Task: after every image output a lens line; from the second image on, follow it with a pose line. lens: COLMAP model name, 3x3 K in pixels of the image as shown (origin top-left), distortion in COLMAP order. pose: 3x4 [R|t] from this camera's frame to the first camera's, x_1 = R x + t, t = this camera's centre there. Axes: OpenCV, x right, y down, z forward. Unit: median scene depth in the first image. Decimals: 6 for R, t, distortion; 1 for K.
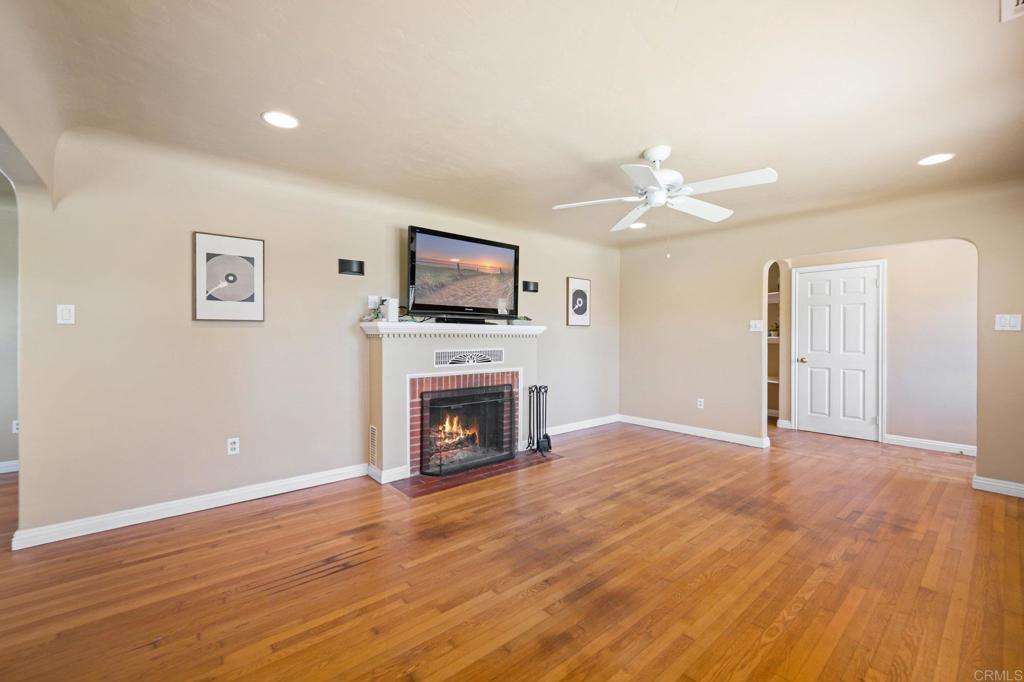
lens RADIAL K [[408.4, 0, 516.2], [0, 408.4, 338.2], [0, 0, 1]] dist [0.001194, 0.000174]
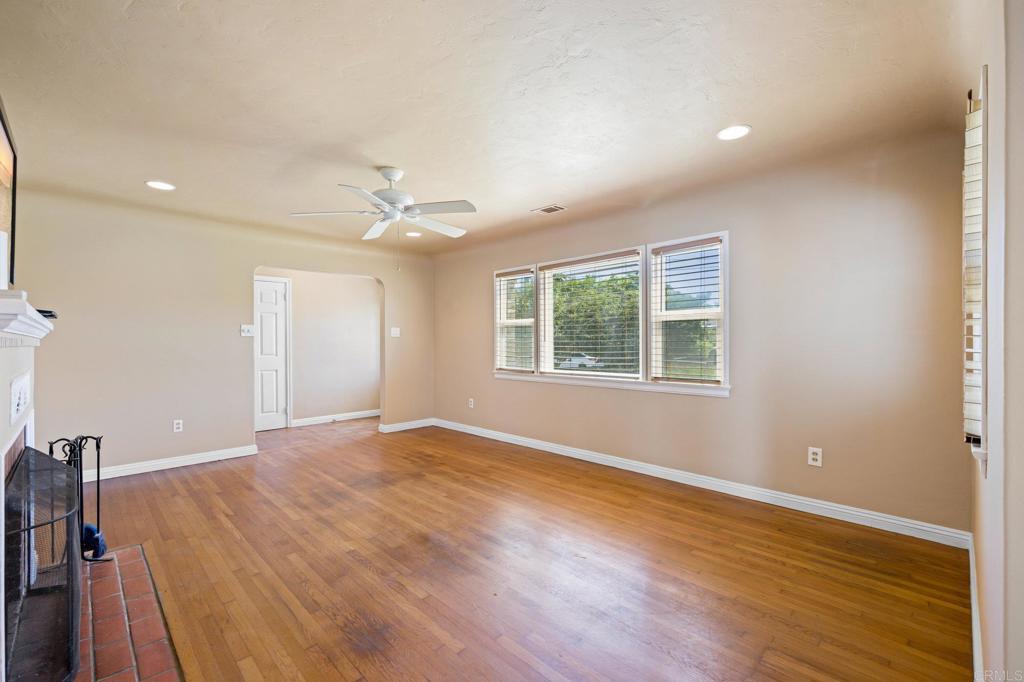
lens RADIAL K [[439.8, 0, 516.6], [0, 439.8, 340.8], [0, 0, 1]] dist [0.000604, 0.000691]
pose [[-0.064105, -0.003262, 0.997938, -0.783377], [0.009849, 0.999944, 0.003901, -0.004873], [-0.997895, 0.010079, -0.064069, 0.684332]]
